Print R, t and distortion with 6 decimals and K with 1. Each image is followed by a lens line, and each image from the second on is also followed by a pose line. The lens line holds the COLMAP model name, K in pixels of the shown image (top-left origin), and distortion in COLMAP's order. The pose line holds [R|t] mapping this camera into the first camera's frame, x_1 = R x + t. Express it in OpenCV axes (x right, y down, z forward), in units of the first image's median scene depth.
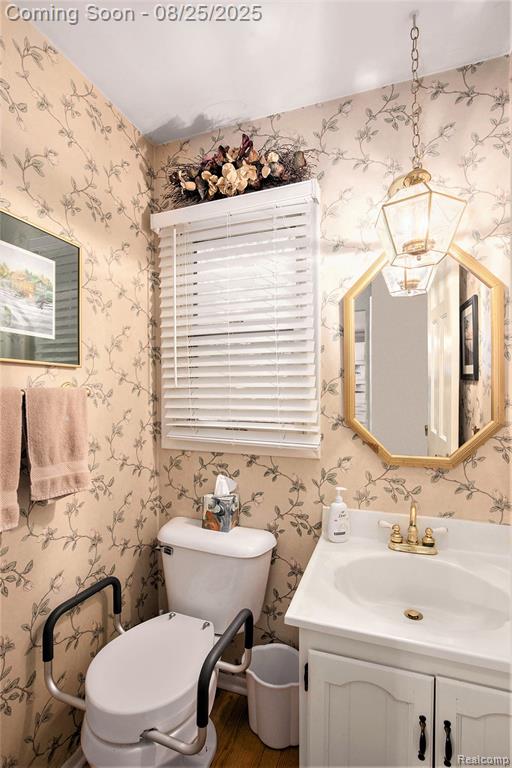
lens RADIAL K [[362.5, 0, 254.2], [0, 362.5, 388.6], [0, 0, 1]] dist [-0.024315, -0.000848]
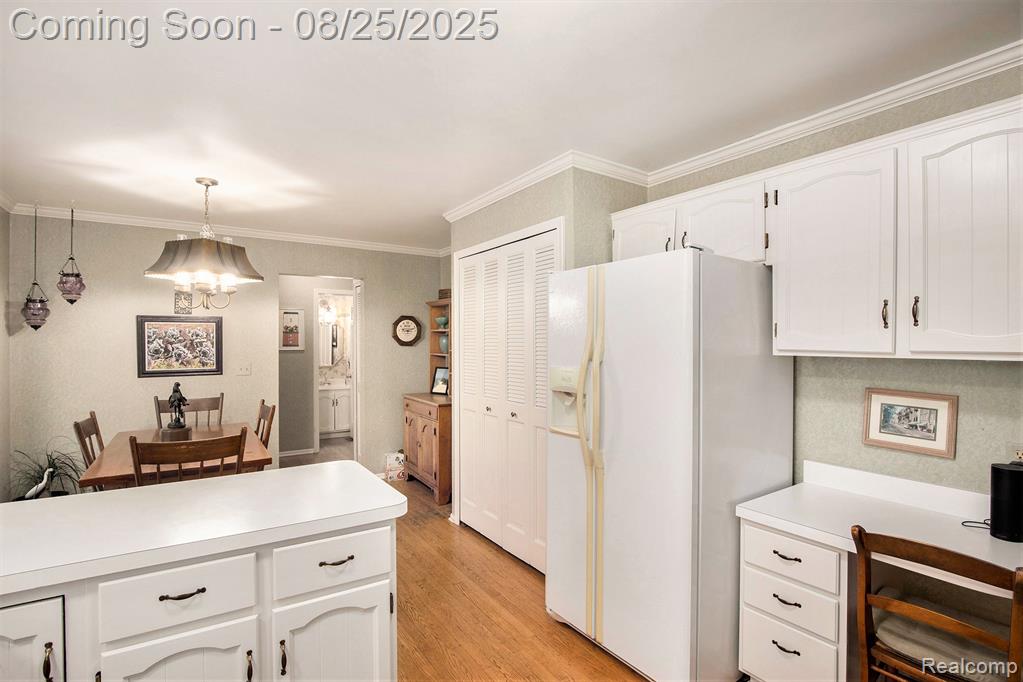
lens RADIAL K [[482.8, 0, 514.4], [0, 482.8, 342.9], [0, 0, 1]] dist [-0.024315, -0.000848]
pose [[0.579029, 0.000298, 0.815307, -2.747480], [-0.006186, 0.999973, 0.004028, -0.110494], [-0.815284, -0.007376, 0.579015, -3.912940]]
